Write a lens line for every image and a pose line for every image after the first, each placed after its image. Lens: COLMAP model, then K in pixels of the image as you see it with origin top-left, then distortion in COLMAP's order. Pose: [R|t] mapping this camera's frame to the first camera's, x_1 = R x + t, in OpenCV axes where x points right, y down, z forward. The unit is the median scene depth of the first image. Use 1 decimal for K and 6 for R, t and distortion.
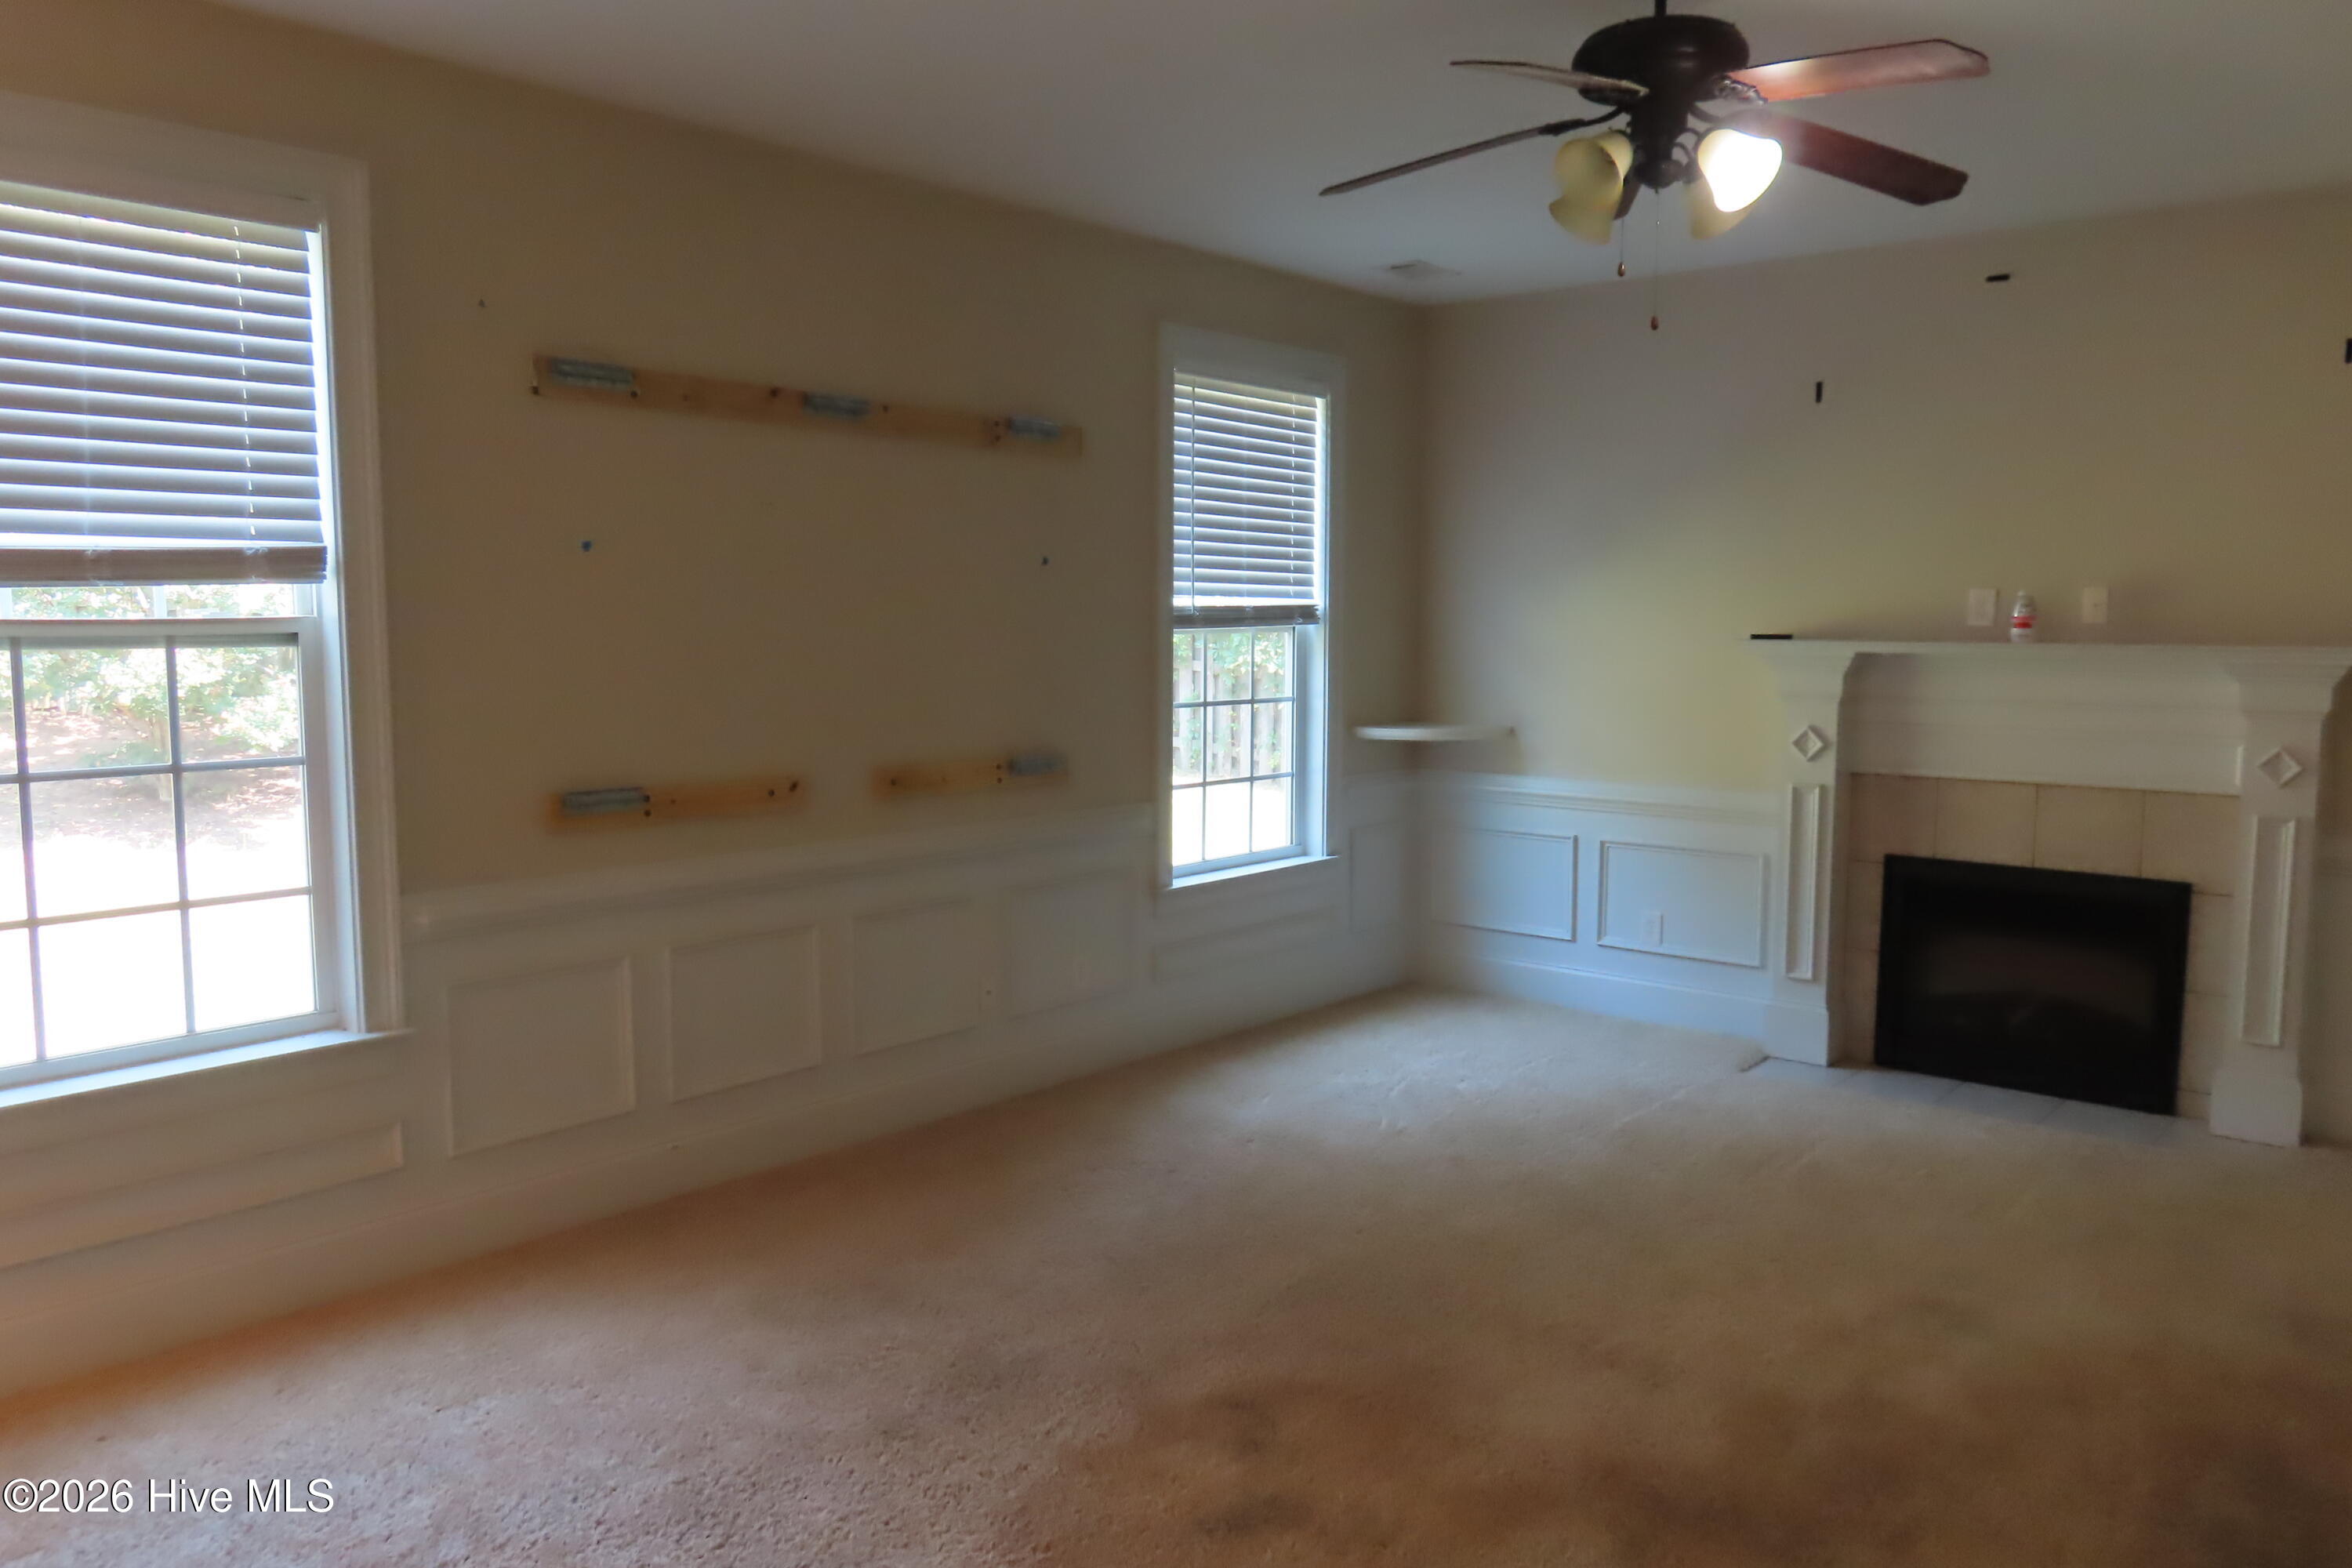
lens RADIAL K [[1689.4, 0, 1176.0], [0, 1689.4, 784.0], [0, 0, 1]] dist [0.002485, -0.007377]
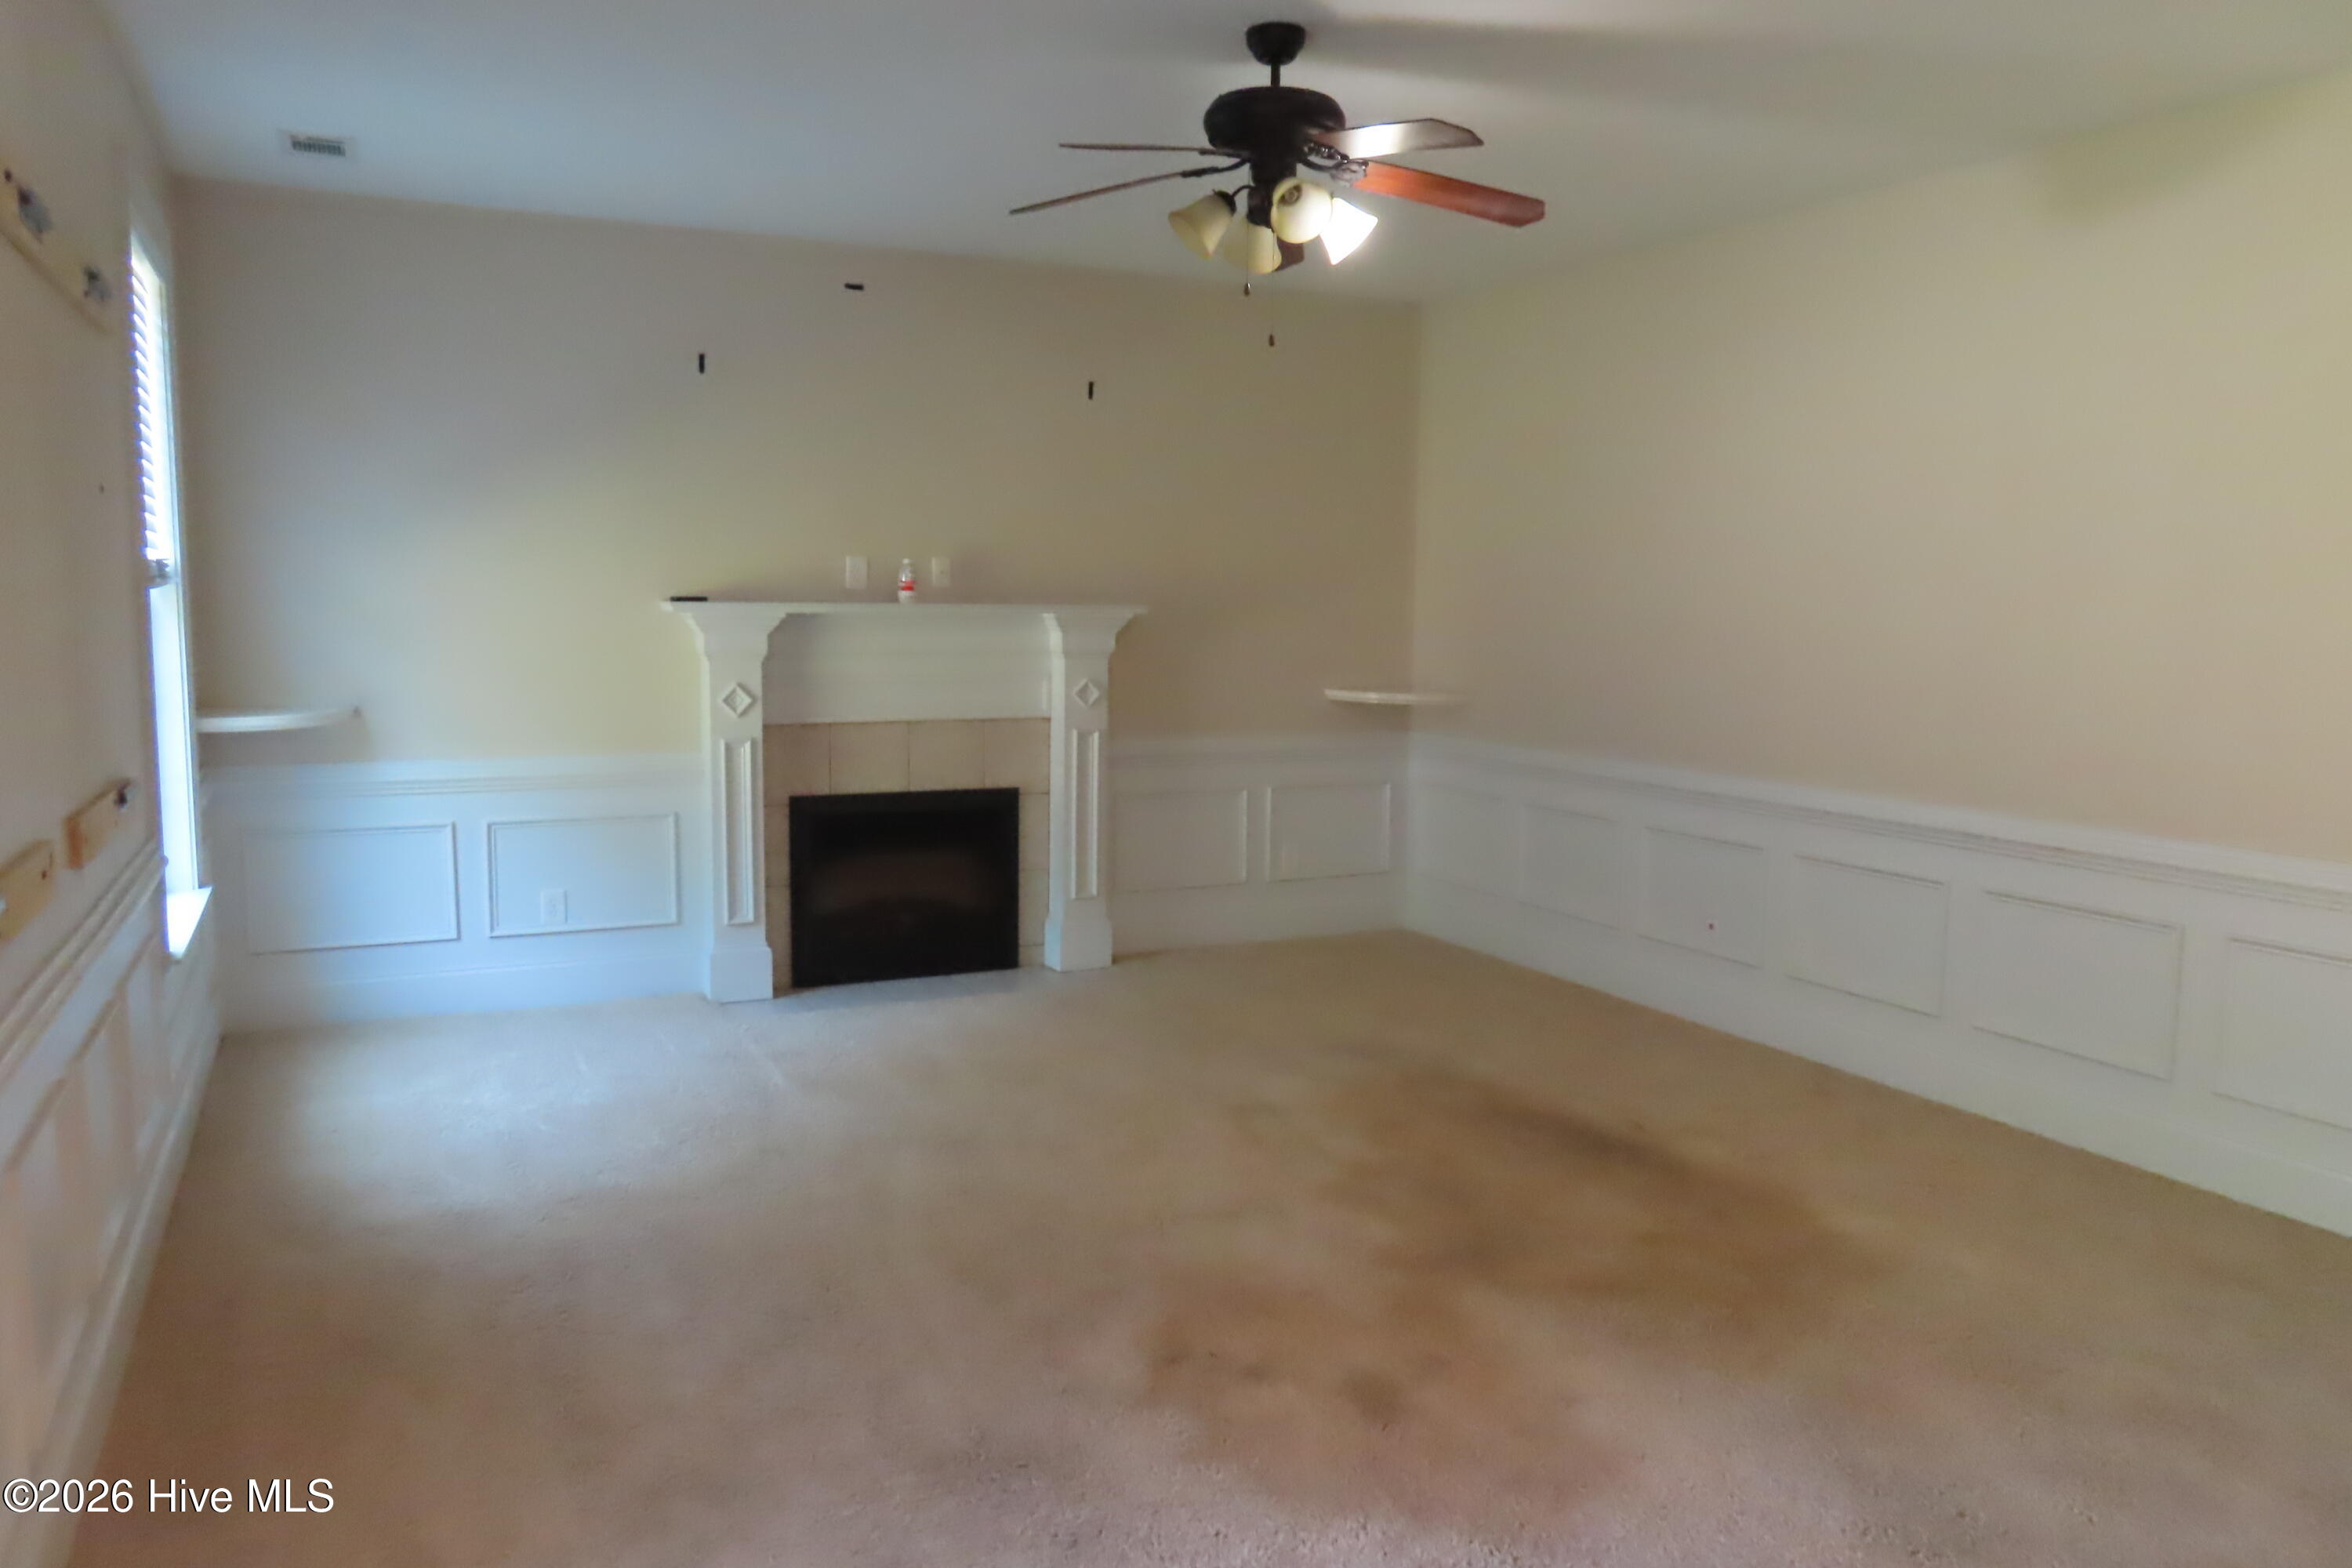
lens RADIAL K [[1689.4, 0, 1176.0], [0, 1689.4, 784.0], [0, 0, 1]] dist [0.002485, -0.007377]
pose [[0.404882, -0.104095, 0.908424, -0.487737], [0.081065, 0.993673, 0.077733, -0.032371], [-0.910768, 0.042168, 0.410759, 0.325909]]
